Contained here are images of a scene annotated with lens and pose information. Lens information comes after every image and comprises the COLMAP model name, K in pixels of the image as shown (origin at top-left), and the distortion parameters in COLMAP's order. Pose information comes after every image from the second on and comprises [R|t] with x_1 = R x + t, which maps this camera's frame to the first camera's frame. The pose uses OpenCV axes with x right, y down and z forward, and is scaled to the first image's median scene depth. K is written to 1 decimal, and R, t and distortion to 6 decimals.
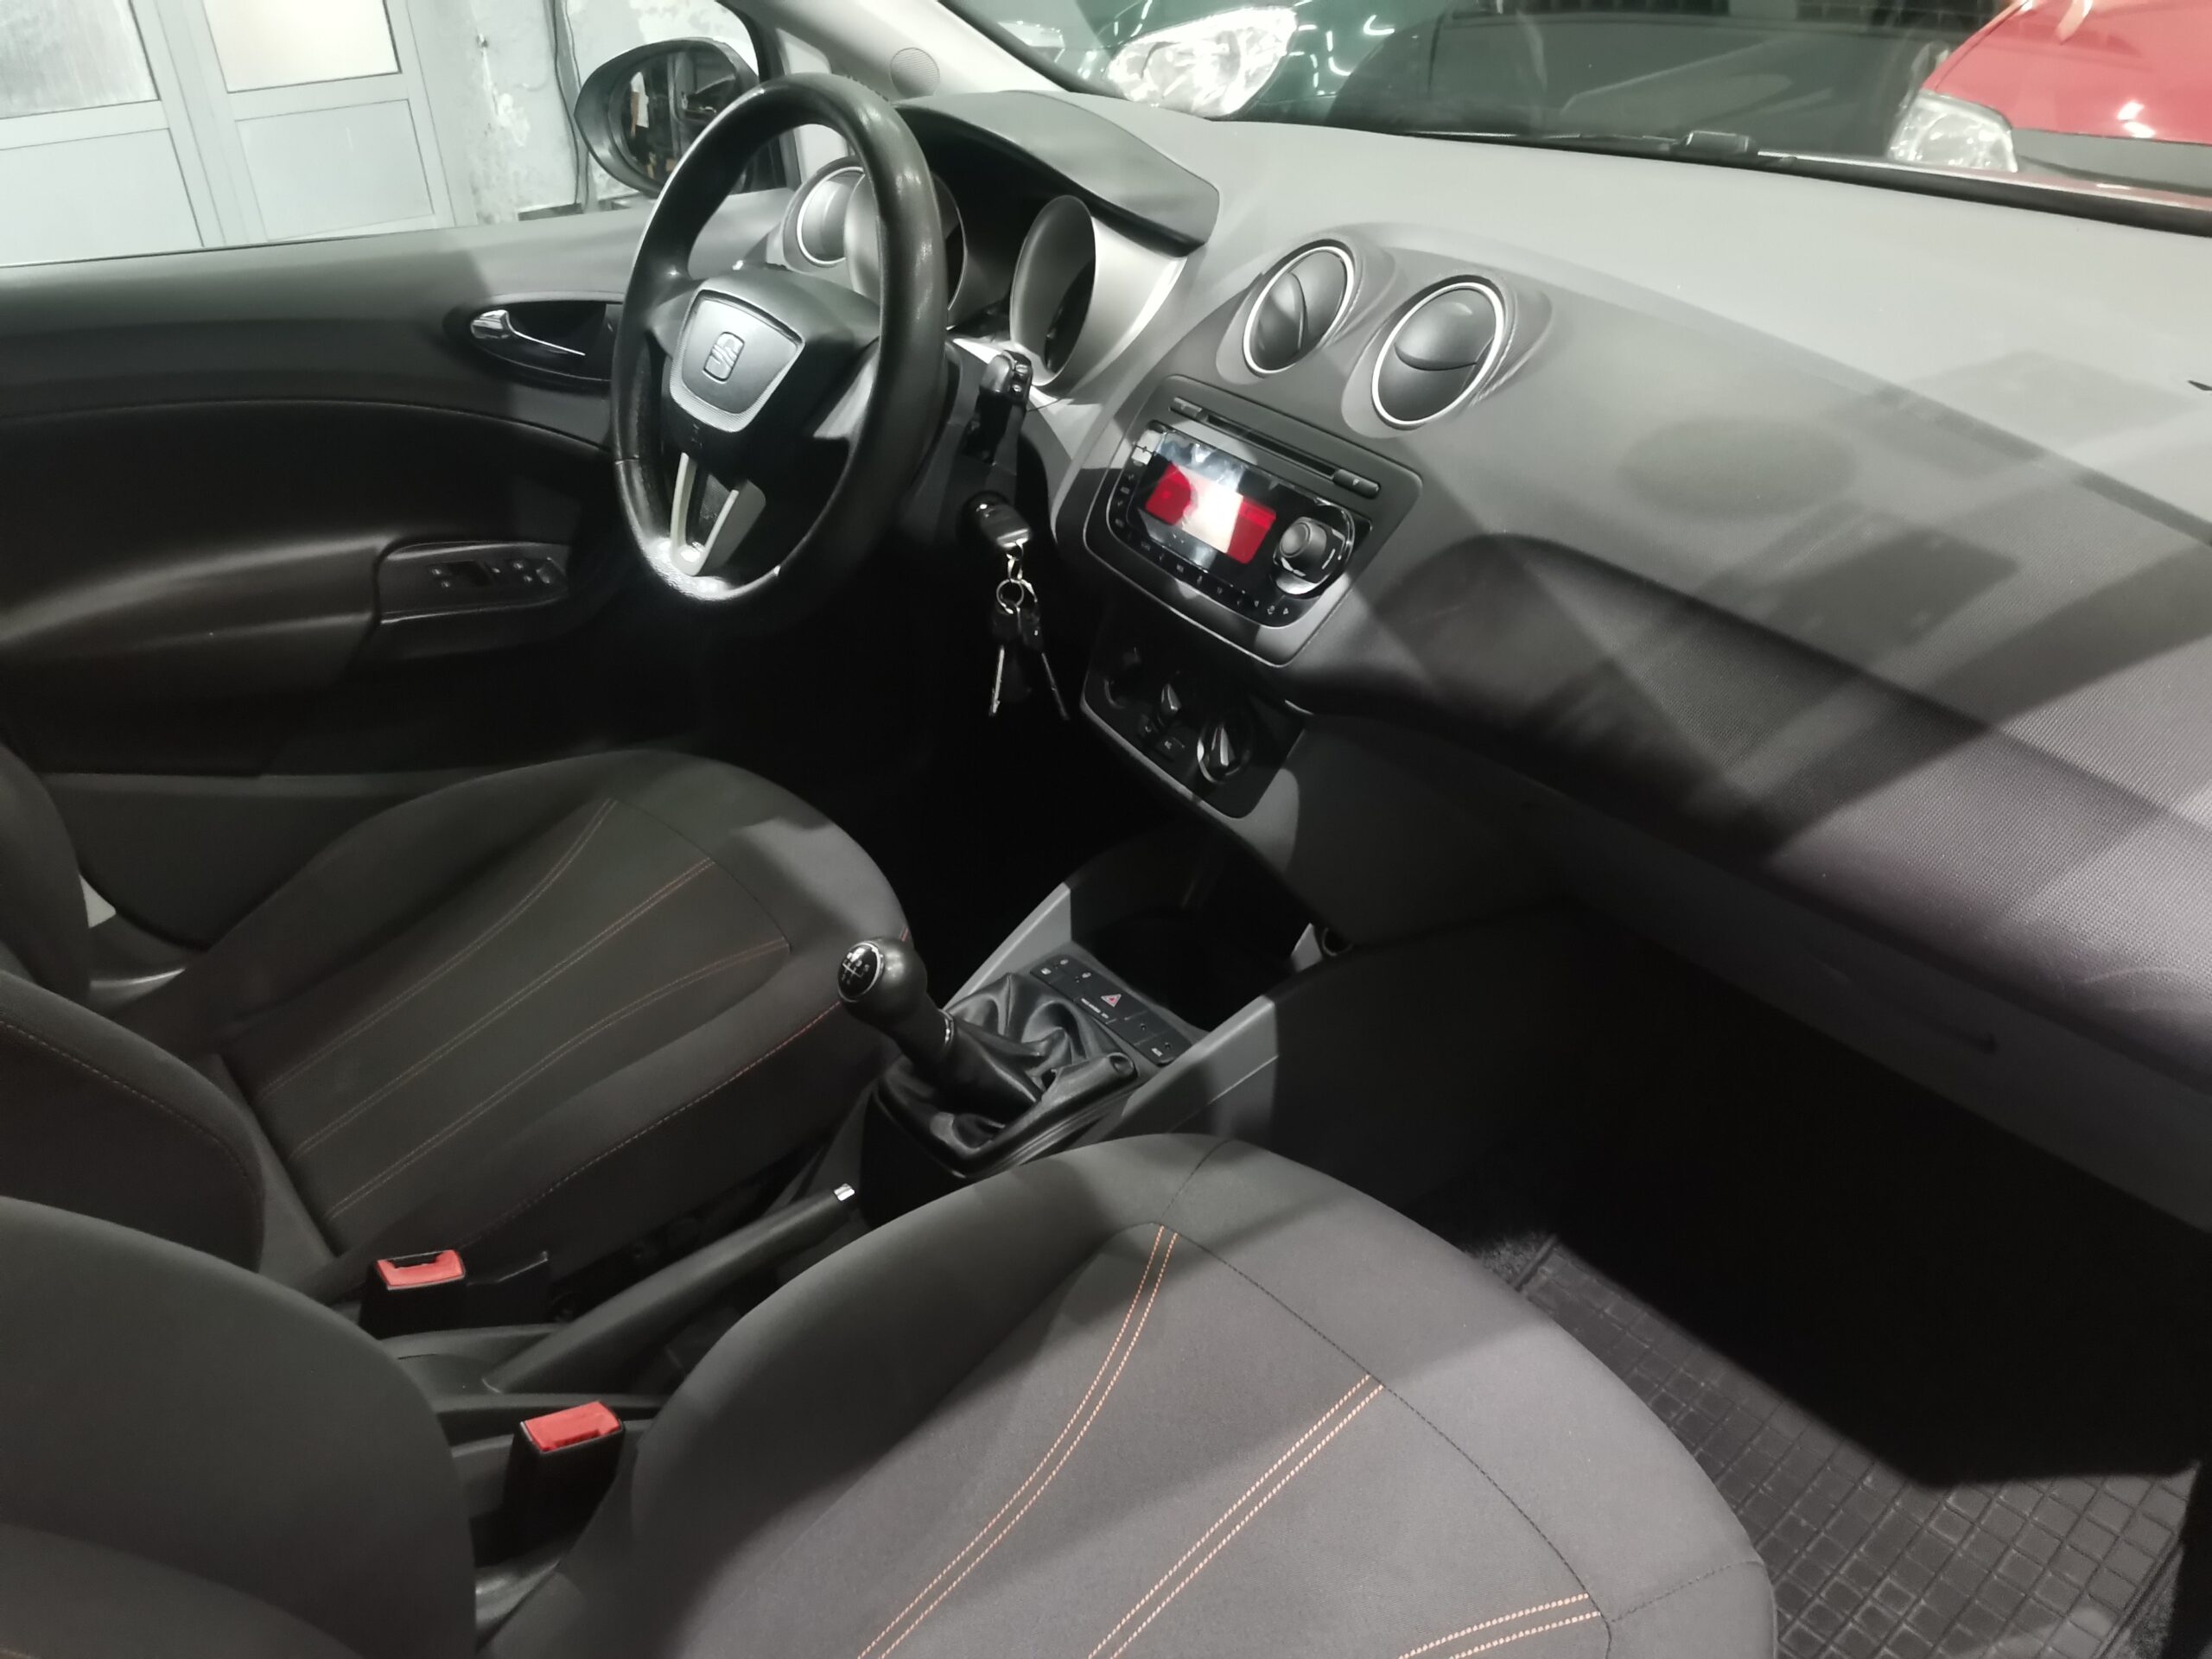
lens RADIAL K [[1660.5, 0, 1106.0], [0, 1660.5, 829.5], [0, 0, 1]] dist [0.069800, -0.076804]
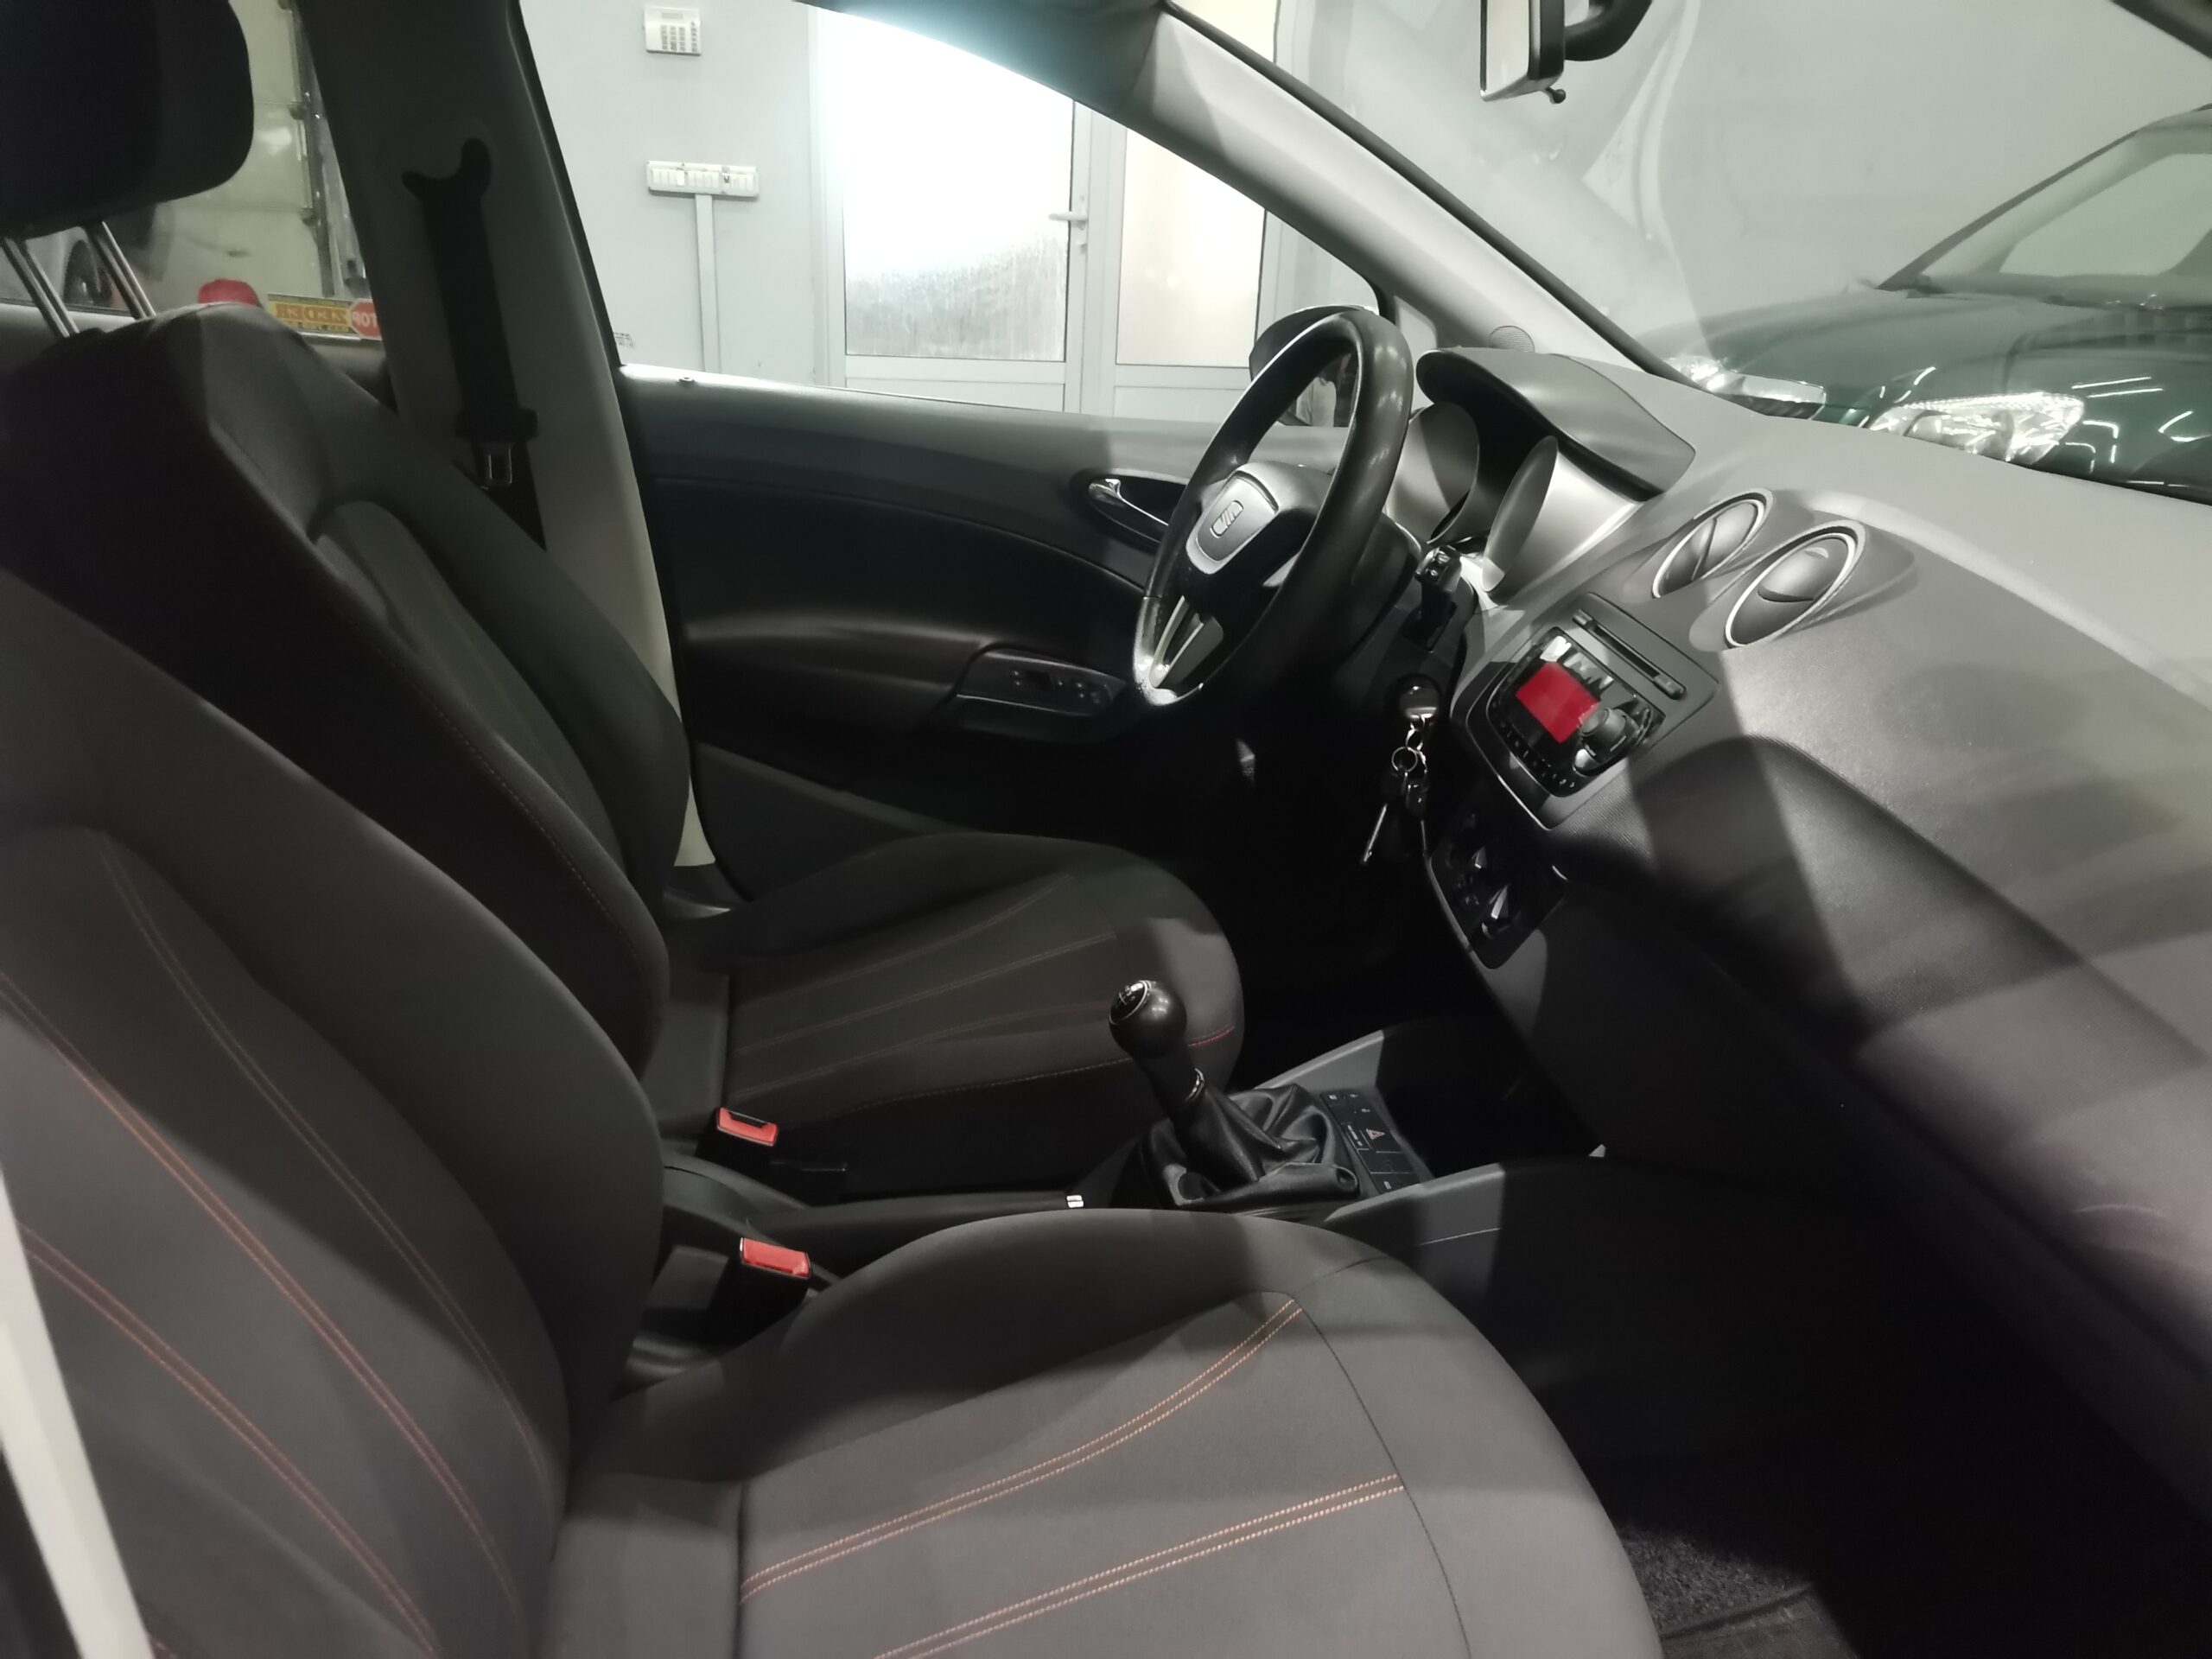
lens RADIAL K [[1660.5, 0, 1106.0], [0, 1660.5, 829.5], [0, 0, 1]] dist [0.069800, -0.076804]
pose [[0.874852, 0.237660, -0.422080, 0.256010], [-0.311729, 0.943180, -0.115051, 0.095109], [0.370754, 0.232227, 0.899229, -0.062332]]
